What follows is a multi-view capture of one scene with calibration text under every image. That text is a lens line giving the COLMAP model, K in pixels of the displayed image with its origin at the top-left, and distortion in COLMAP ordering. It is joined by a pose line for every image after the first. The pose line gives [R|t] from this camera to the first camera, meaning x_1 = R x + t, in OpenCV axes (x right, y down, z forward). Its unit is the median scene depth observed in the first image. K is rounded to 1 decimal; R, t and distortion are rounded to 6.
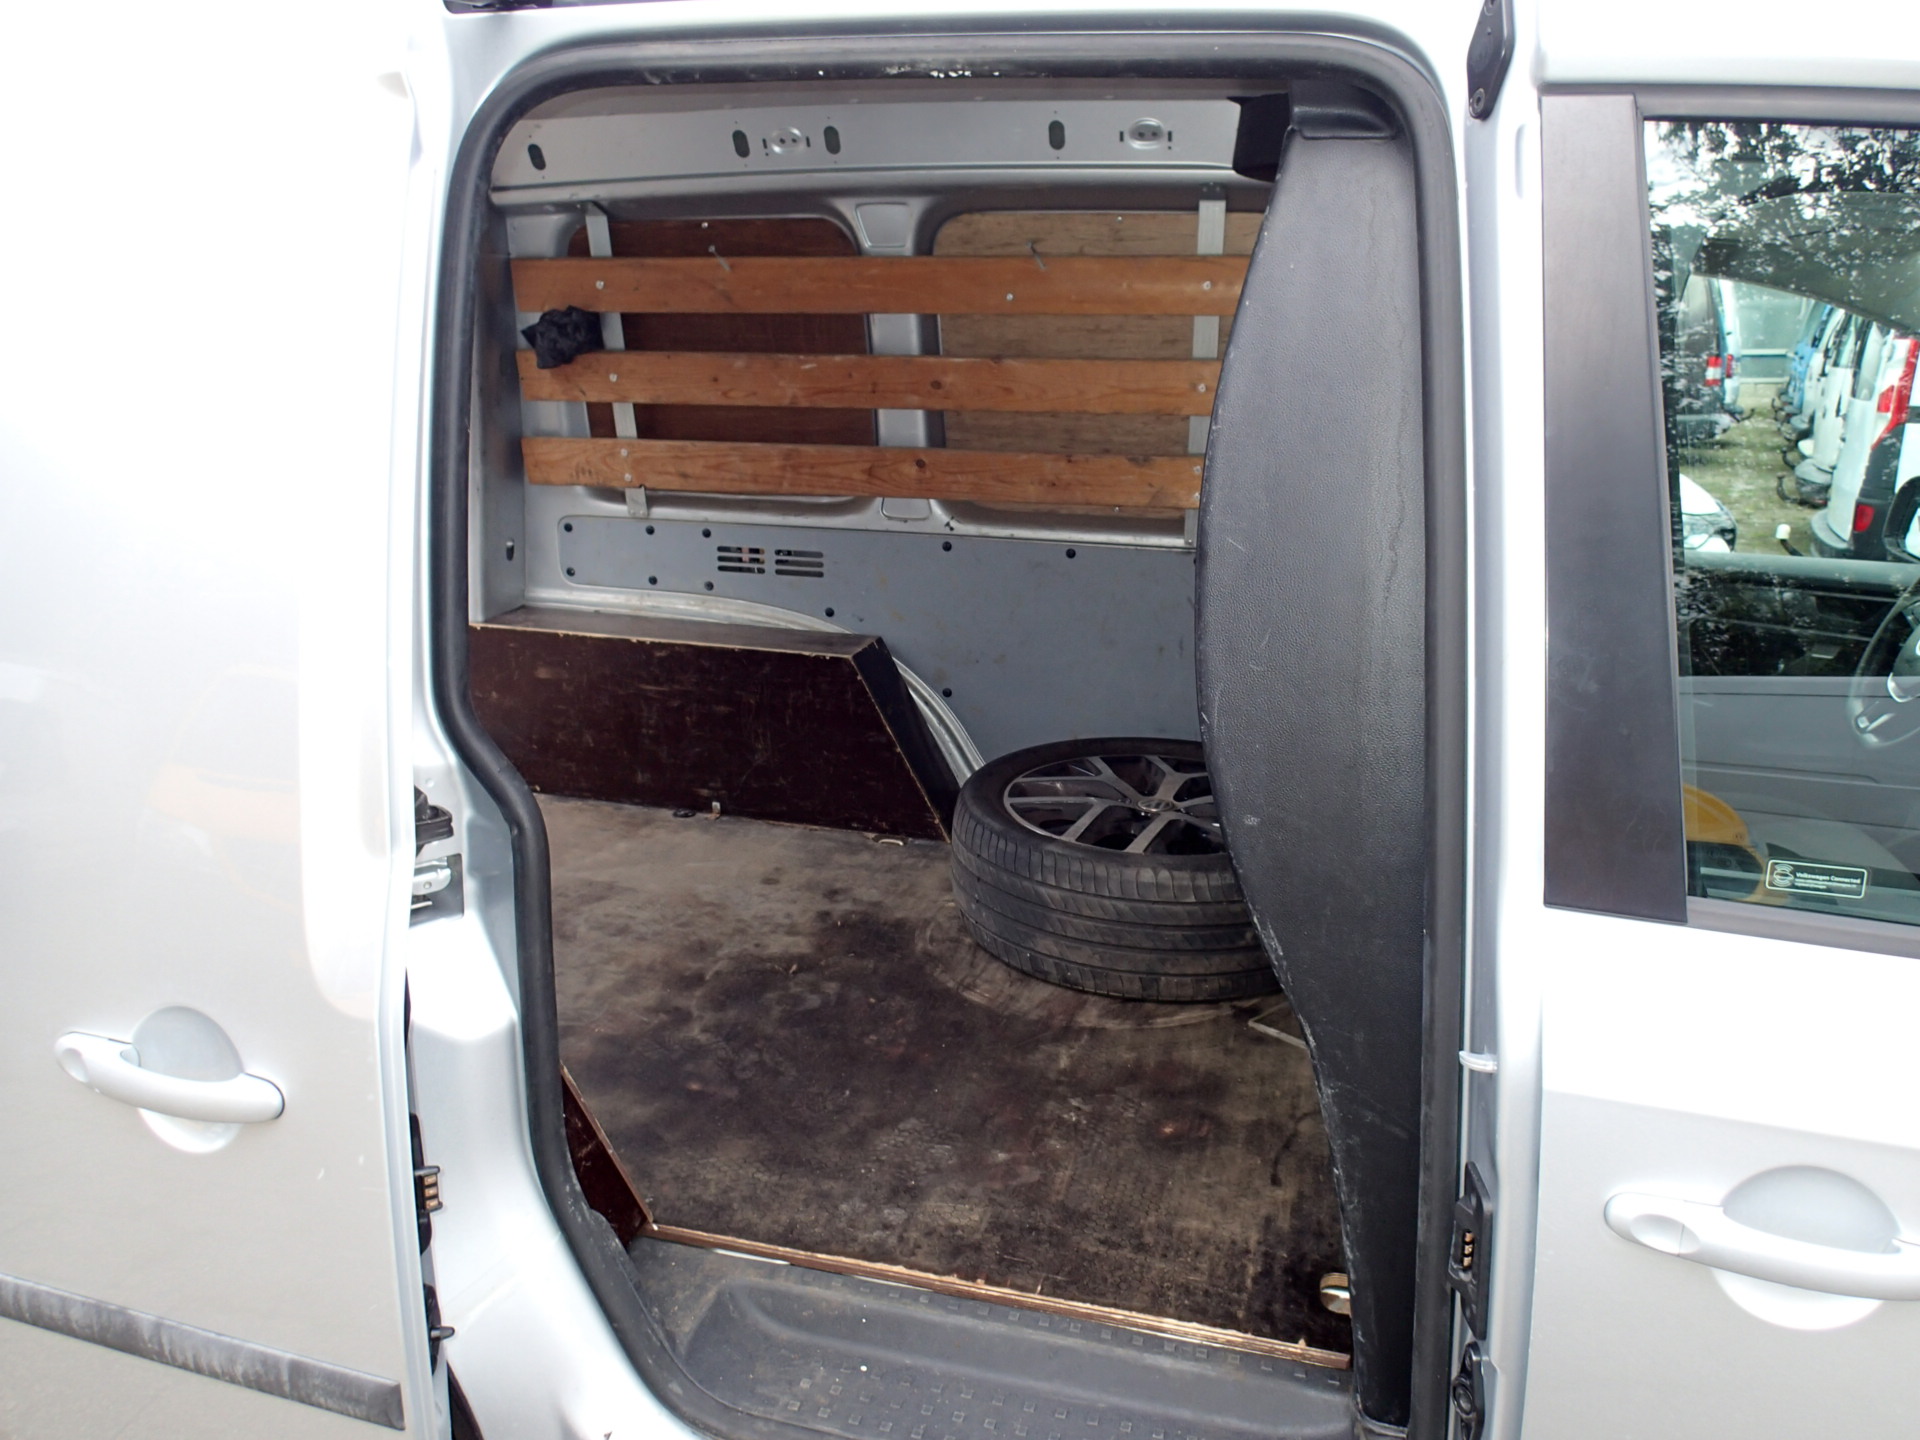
lens RADIAL K [[1425.3, 0, 968.7], [0, 1425.3, 707.5], [0, 0, 1]] dist [0.006891, -0.010460]
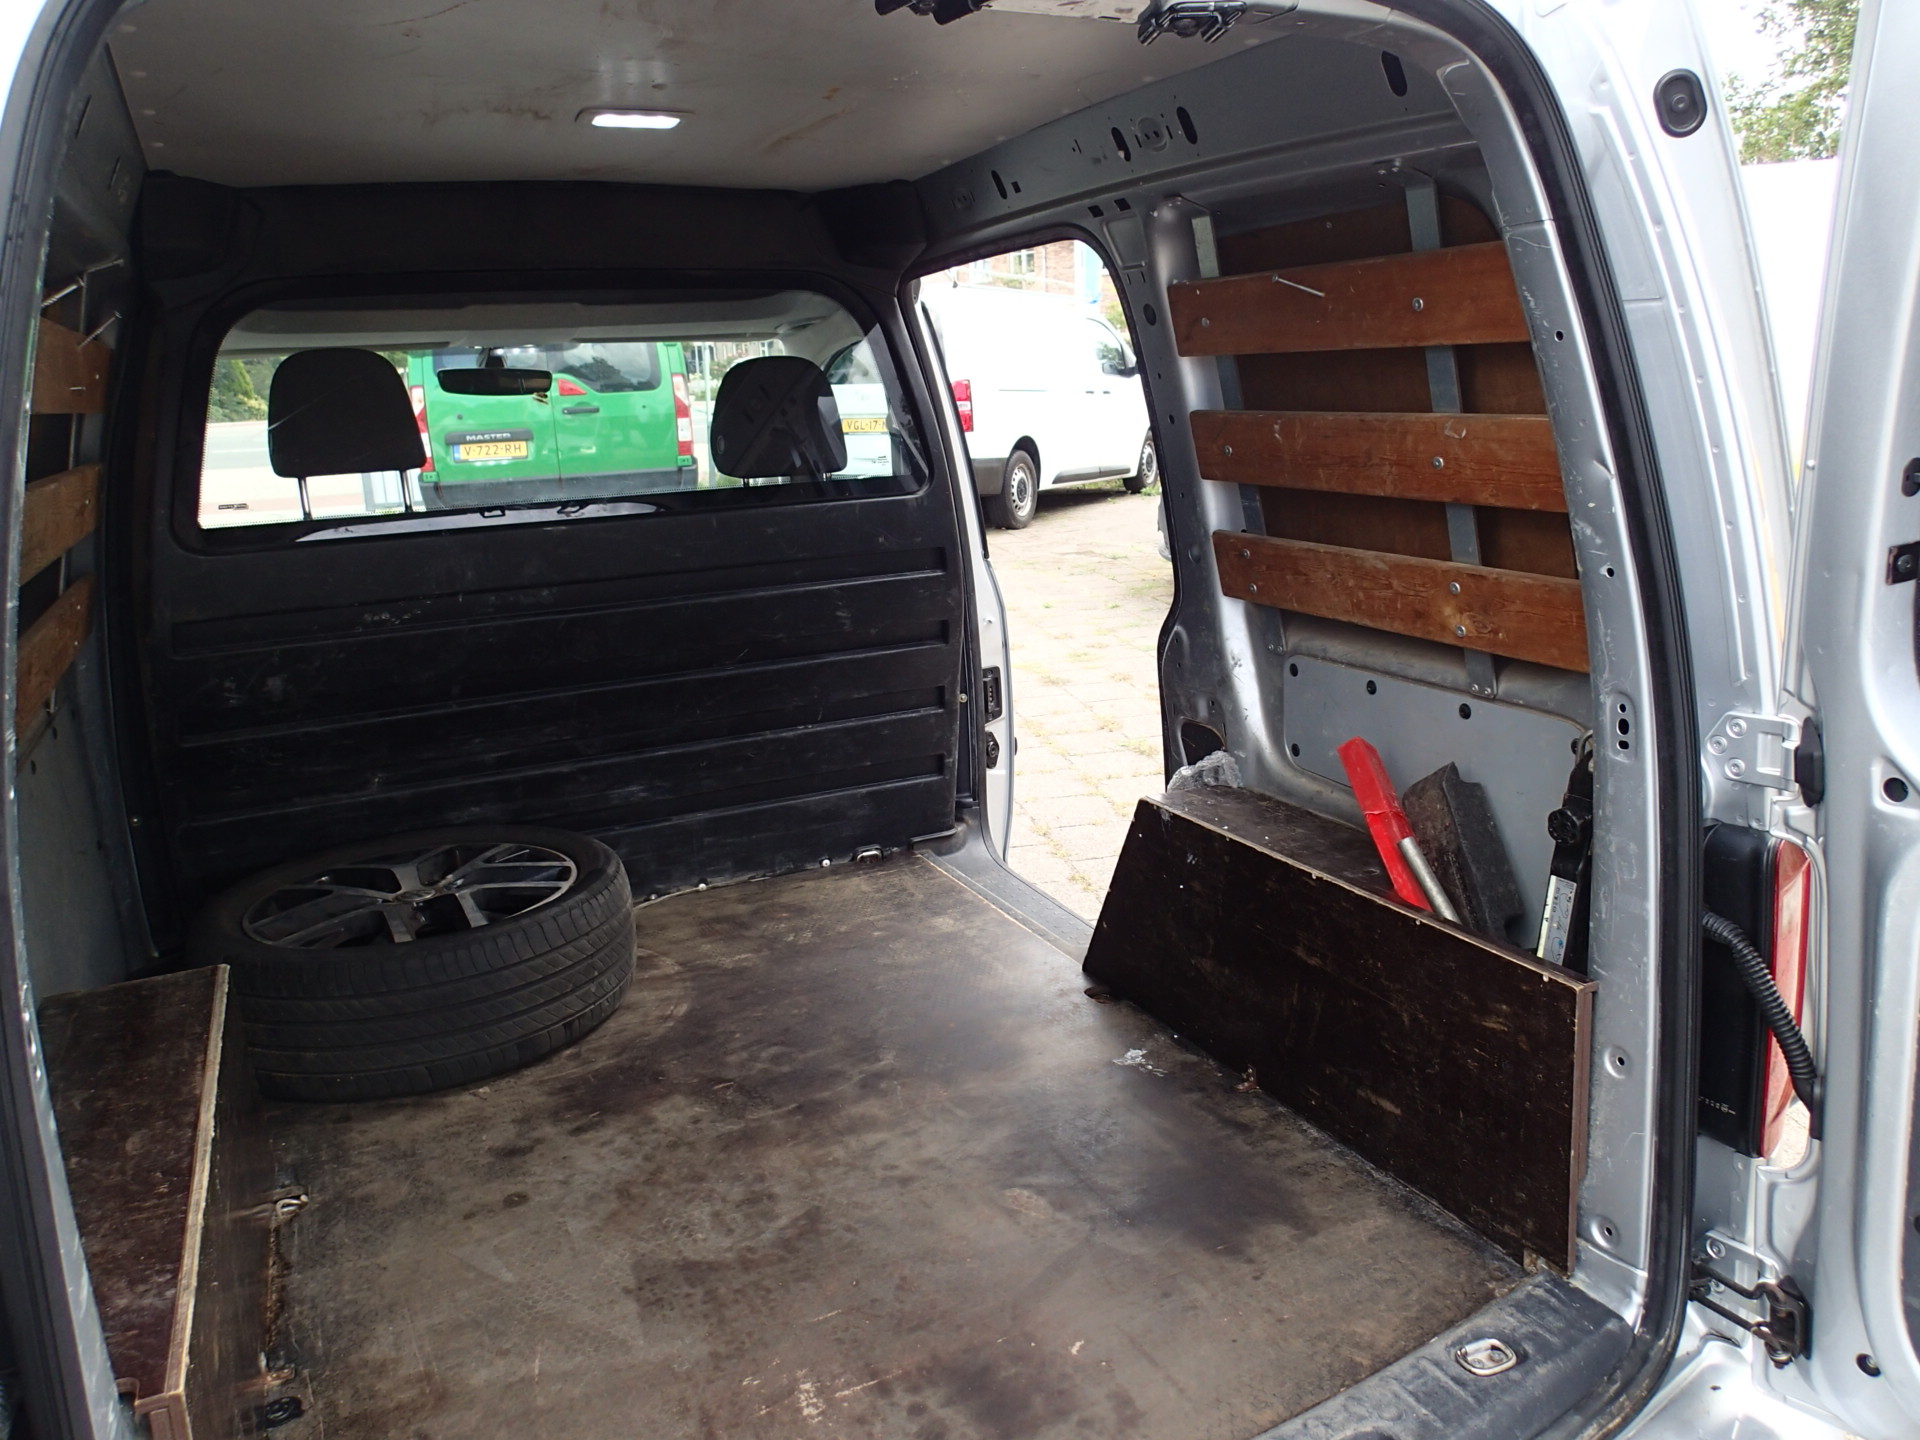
lens RADIAL K [[1425.3, 0, 972.7], [0, 1425.3, 719.0], [0, 0, 1]] dist [0.006891, -0.010460]
pose [[-0.641653, -0.157612, 0.750627, -0.716796], [0.242477, 0.886782, 0.393476, -0.286076], [-0.727658, 0.434485, -0.530788, 1.028479]]
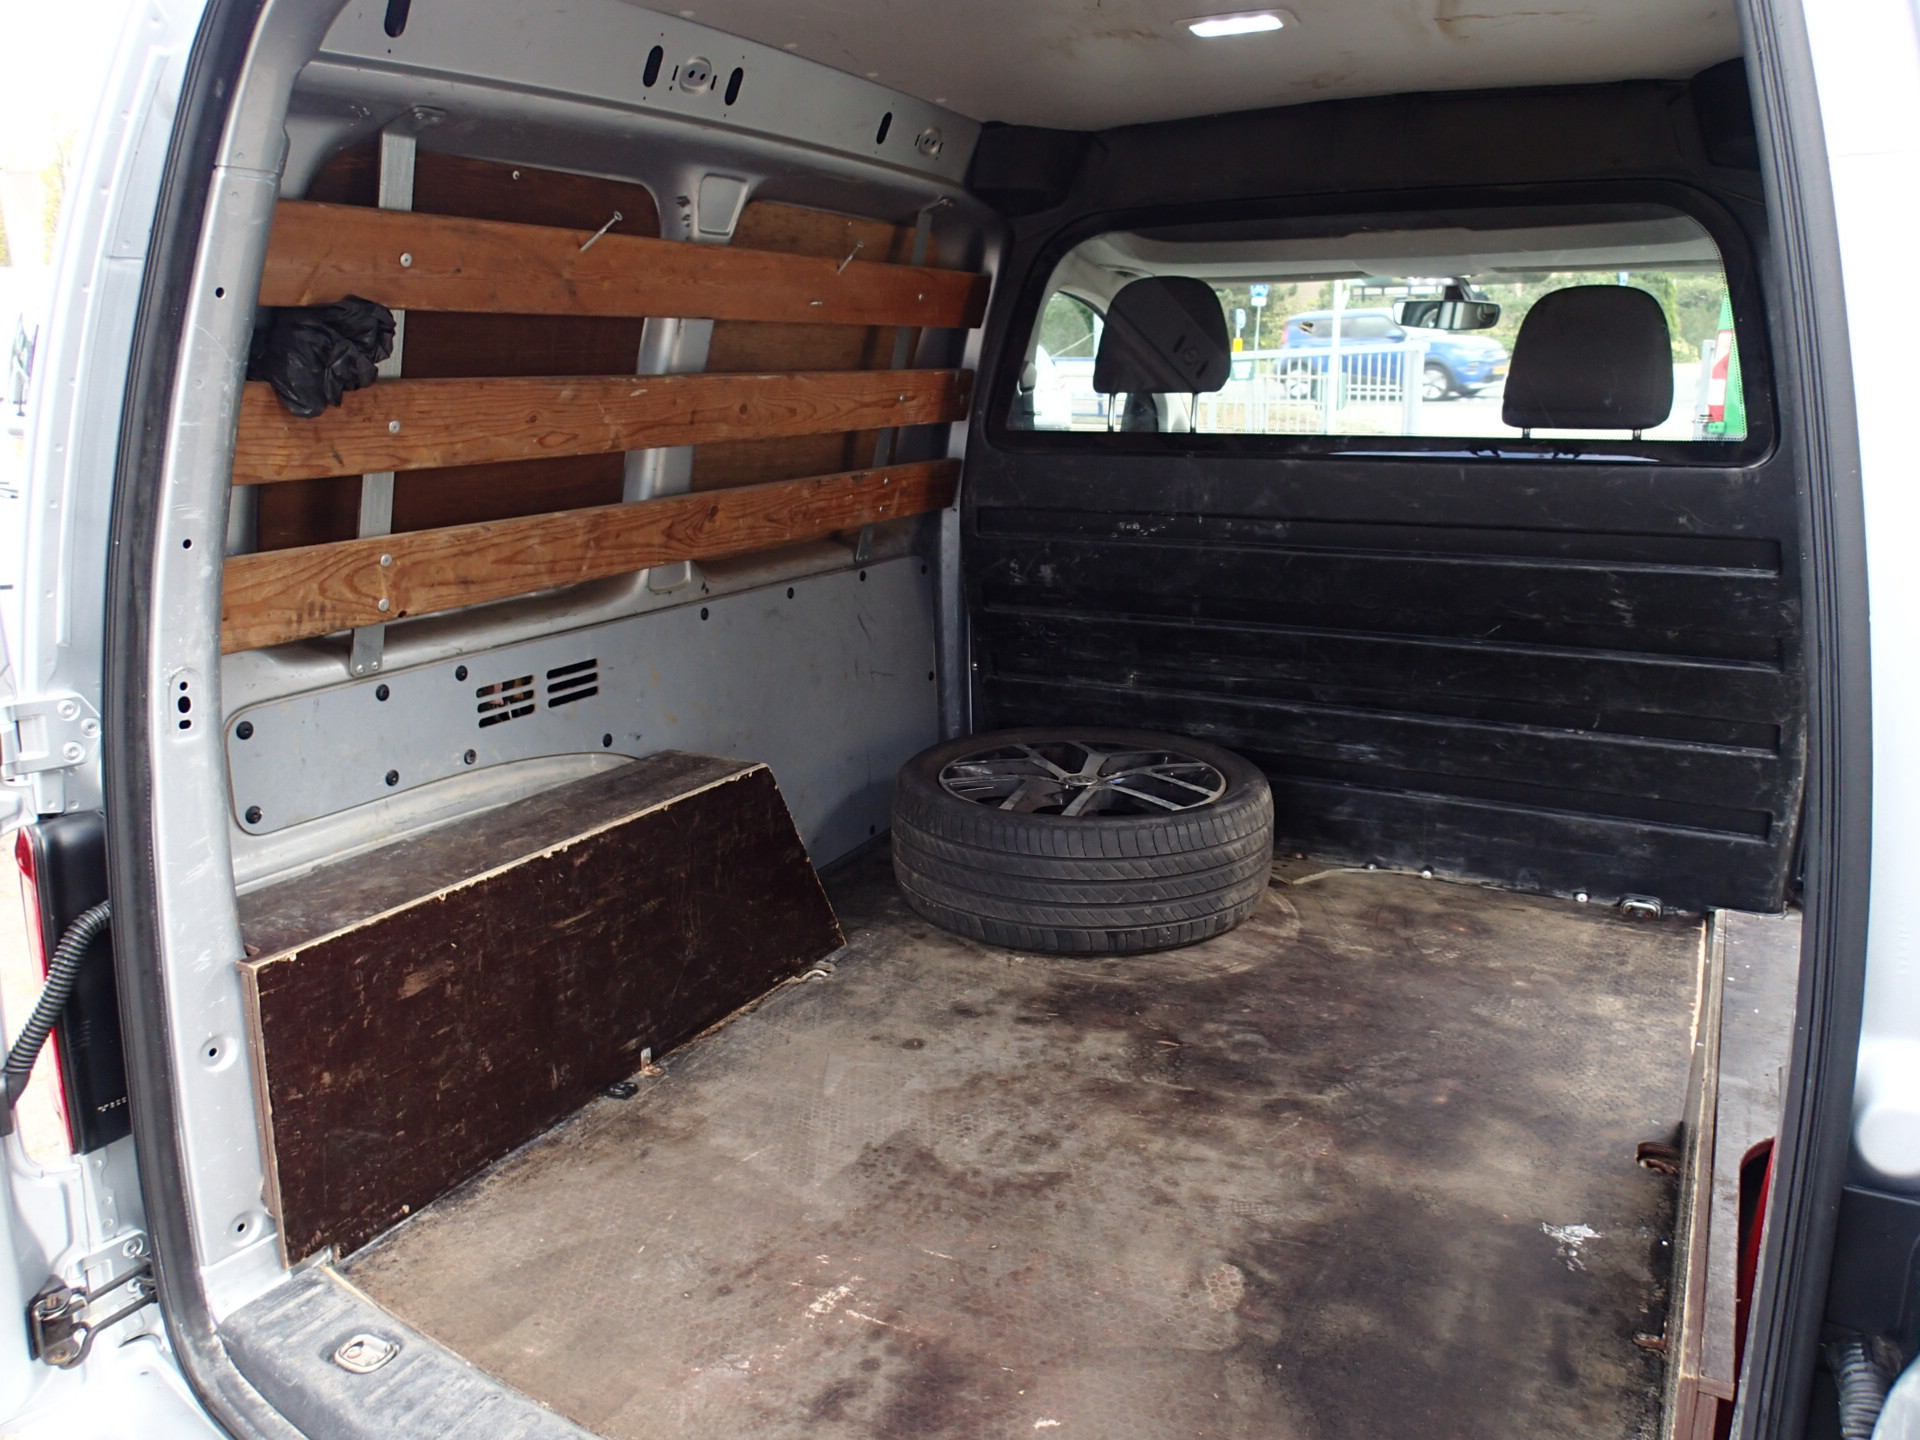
lens RADIAL K [[1425.3, 0, 975.8], [0, 1425.3, 713.5], [0, 0, 1]] dist [0.006891, -0.010460]
pose [[0.220442, -0.243211, 0.944592, -0.764904], [0.267903, 0.946268, 0.181121, -0.167716], [-0.937888, 0.213133, 0.273754, 0.667178]]
